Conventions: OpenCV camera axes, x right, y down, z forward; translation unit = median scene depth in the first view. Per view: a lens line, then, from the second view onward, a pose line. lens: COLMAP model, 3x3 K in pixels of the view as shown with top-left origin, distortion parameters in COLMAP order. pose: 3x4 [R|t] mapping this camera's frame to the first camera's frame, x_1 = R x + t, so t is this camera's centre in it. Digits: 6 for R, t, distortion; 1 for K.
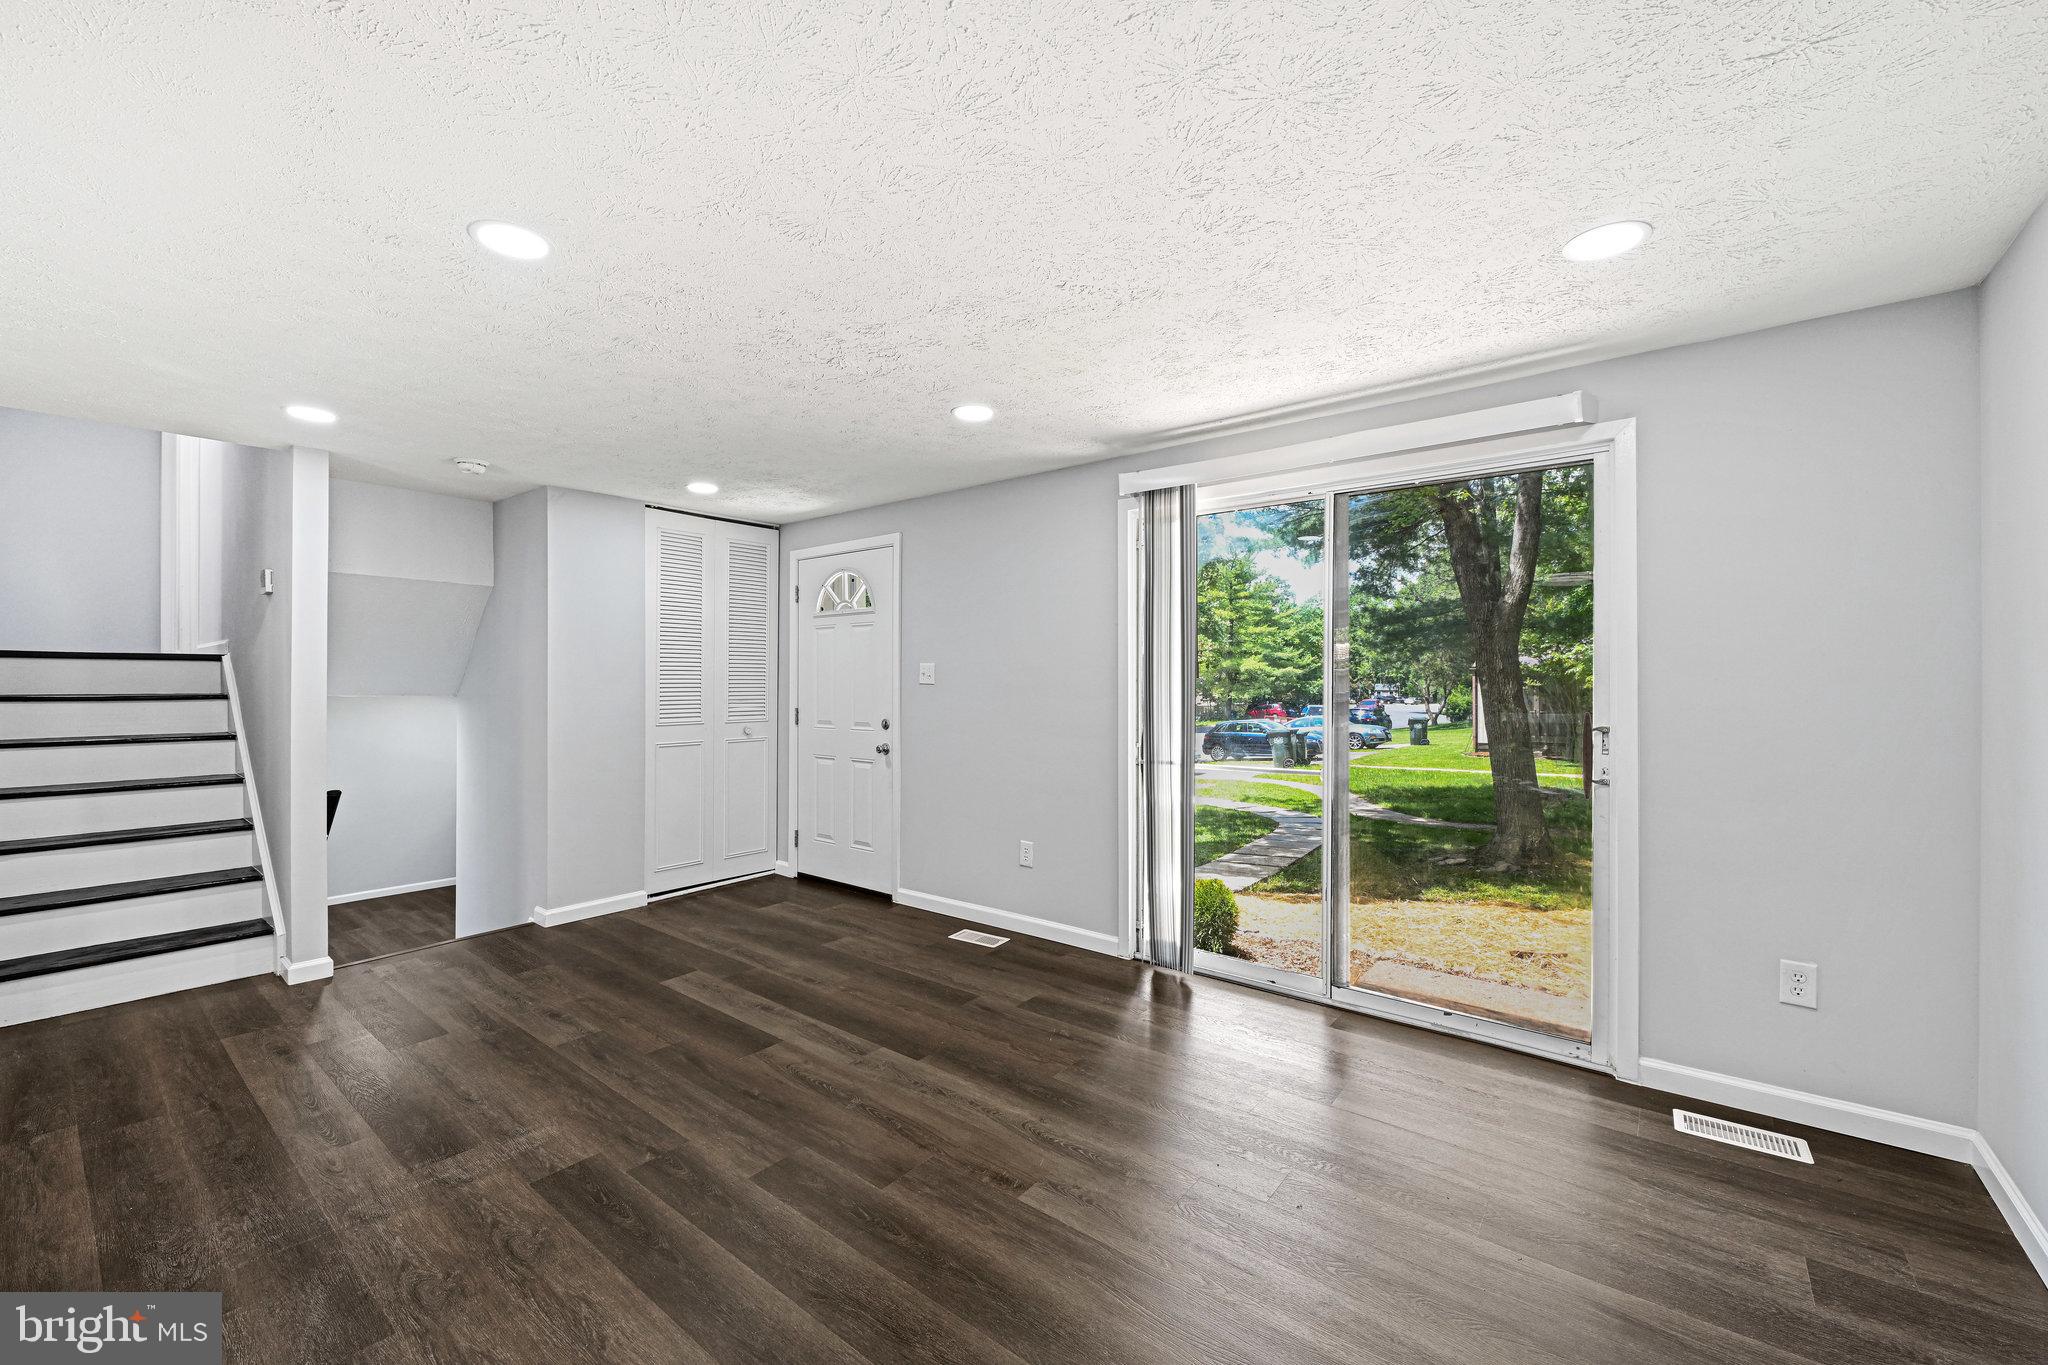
lens RADIAL K [[826.9, 0, 1025.6], [0, 826.9, 679.1], [0, 0, 1]] dist [-0.007757, -0.000684]
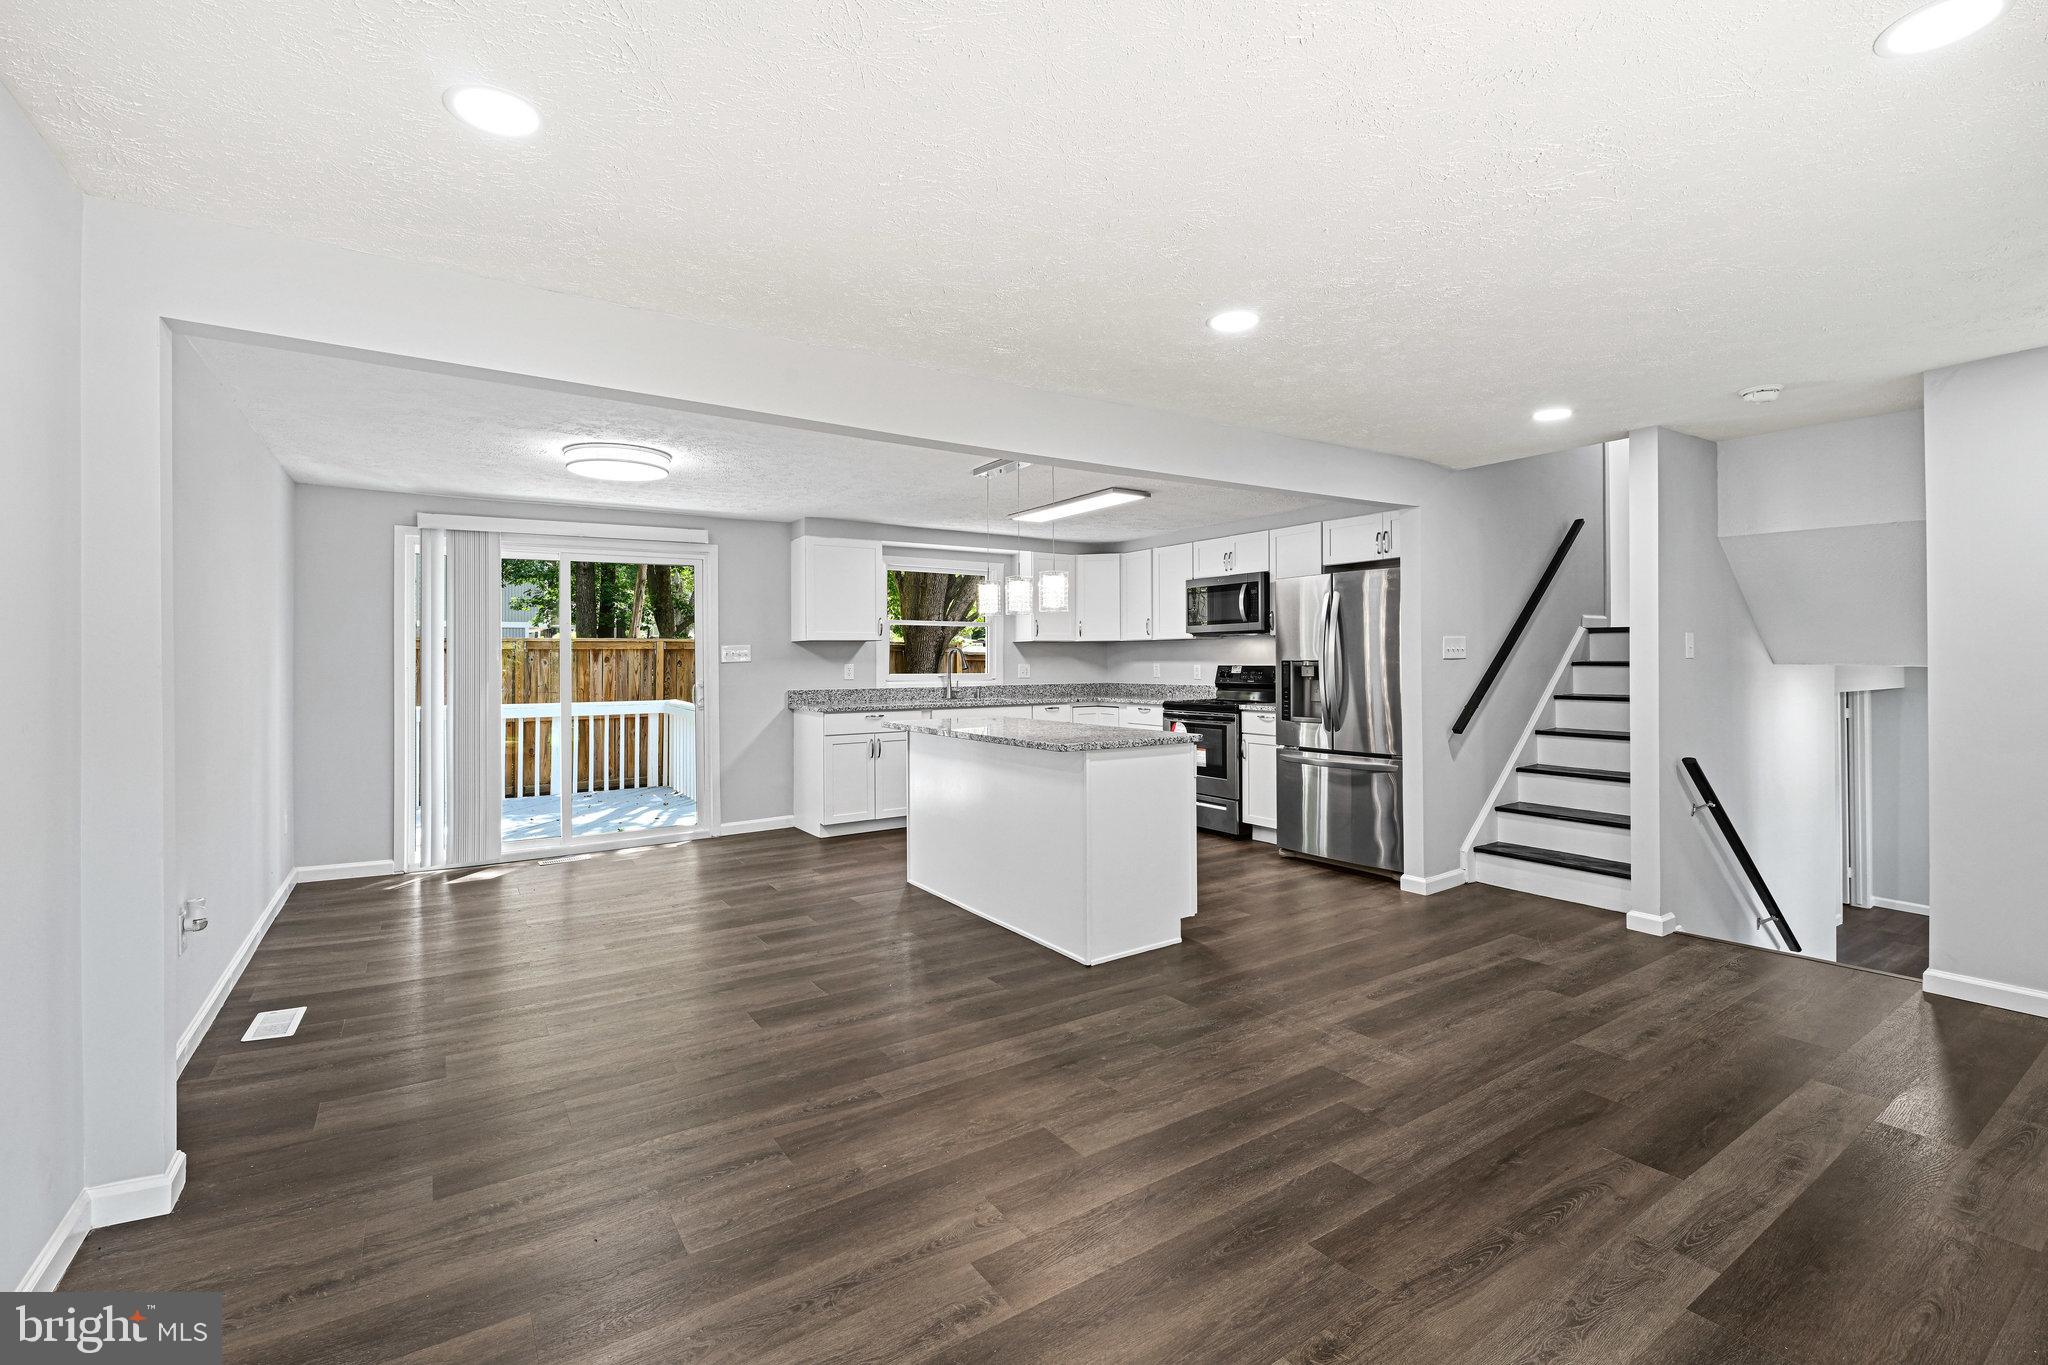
lens RADIAL K [[889.4, 0, 1025.3], [0, 889.4, 651.8], [0, 0, 1]] dist [-0.010339, -0.001967]
pose [[-0.302617, -0.003723, -0.953105, 0.419956], [0.006394, 0.999962, -0.005936, 0.007201], [0.953091, -0.007891, -0.302582, 0.539099]]
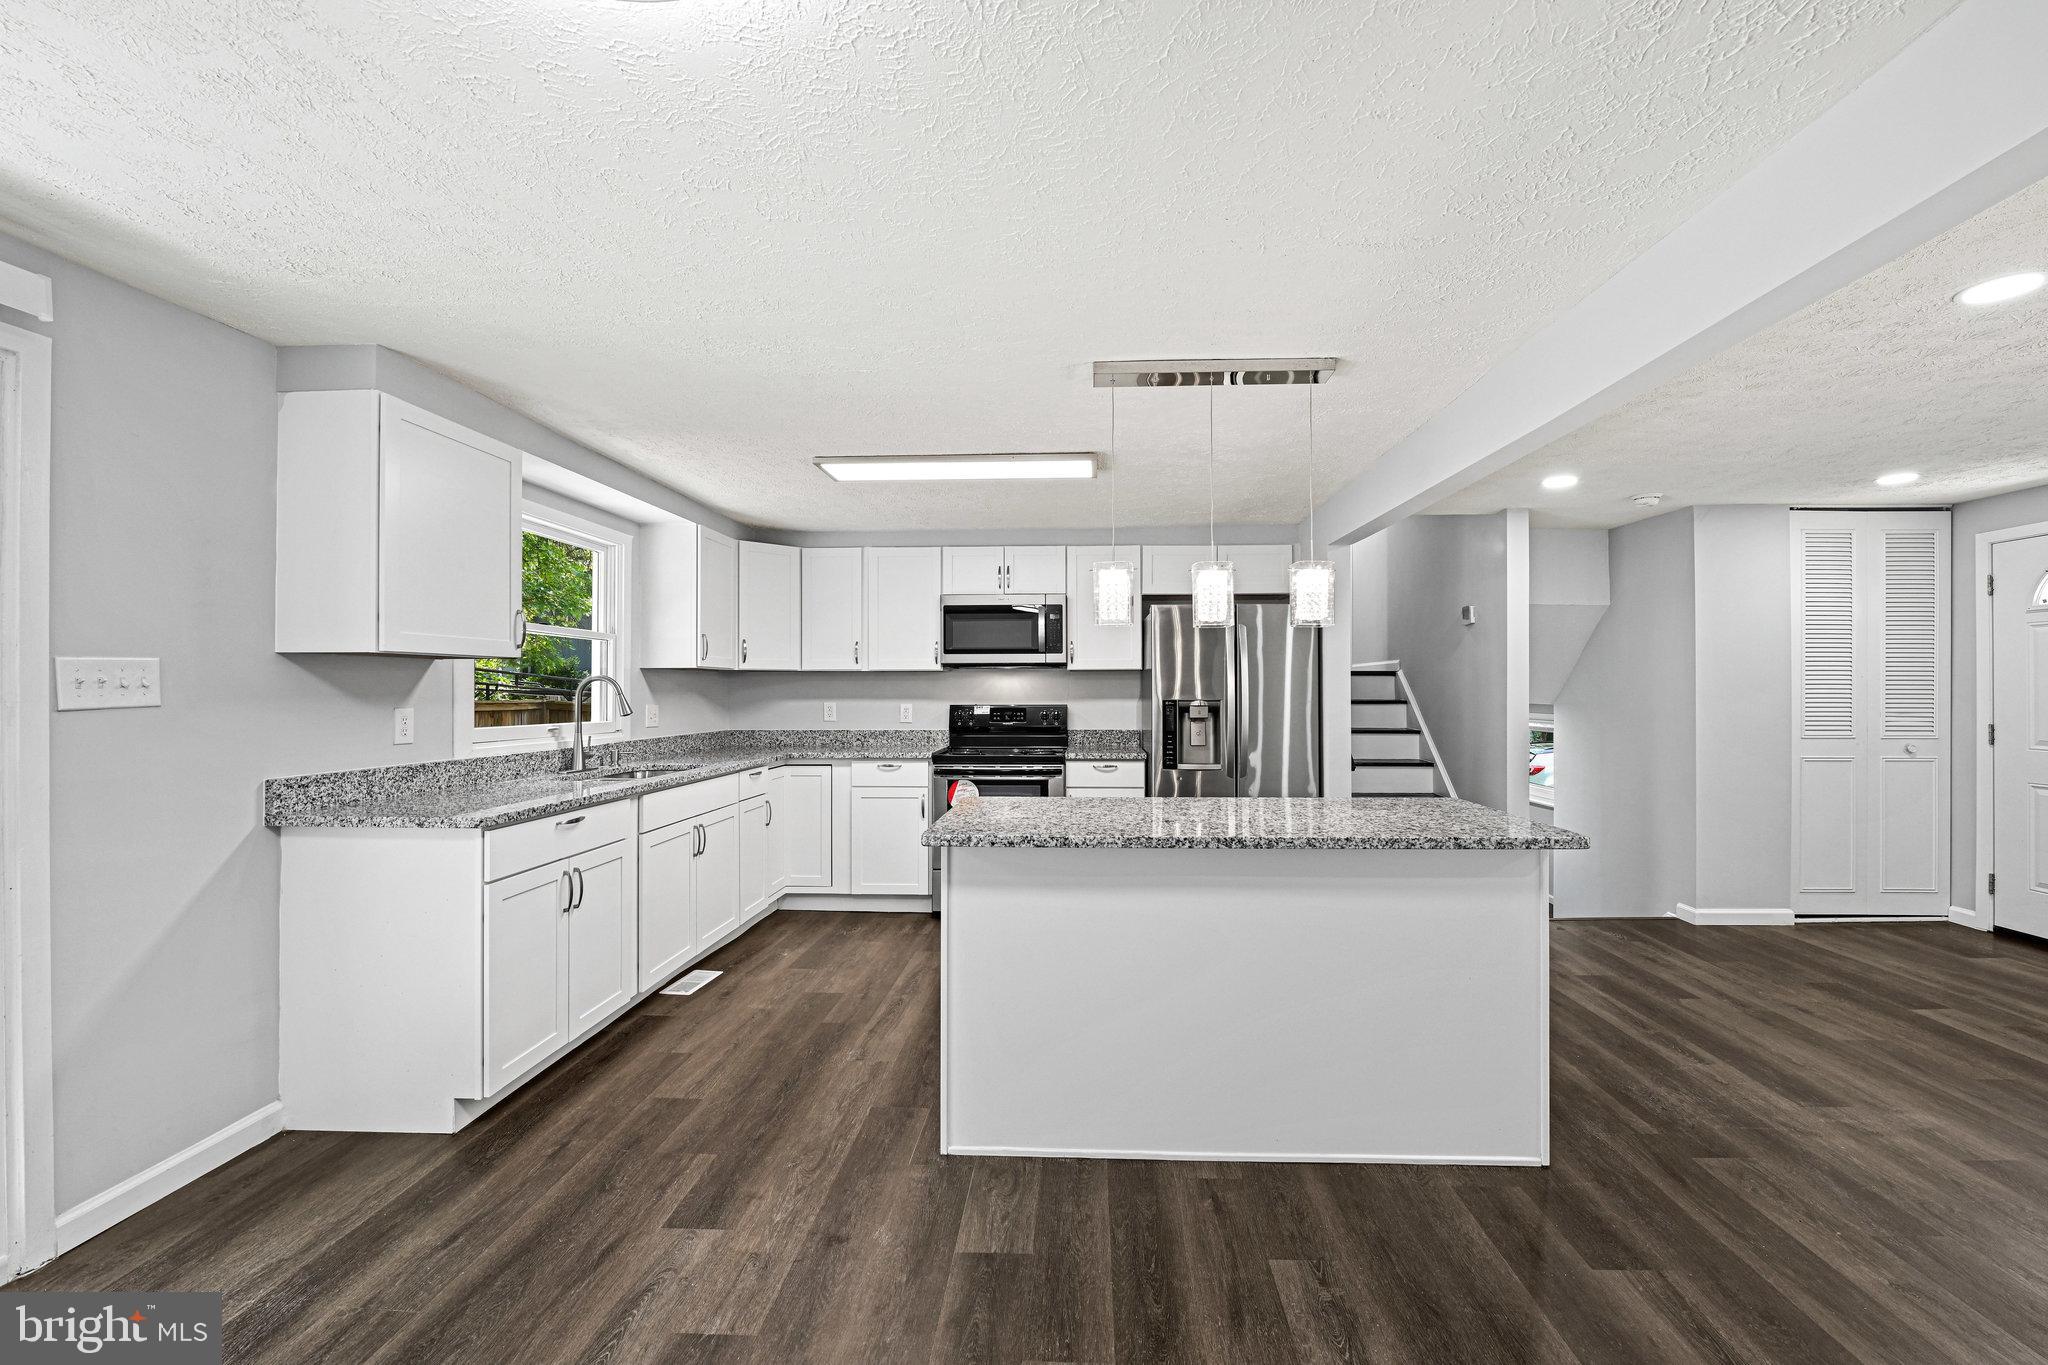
lens RADIAL K [[826.9, 0, 1057.3], [0, 826.9, 682.5], [0, 0, 1]] dist [-0.007757, -0.000684]
pose [[0.596002, -0.006167, -0.802960, -0.245898], [-0.000939, 0.999964, -0.008378, 0.001168], [0.802983, 0.005747, 0.595975, -0.316241]]
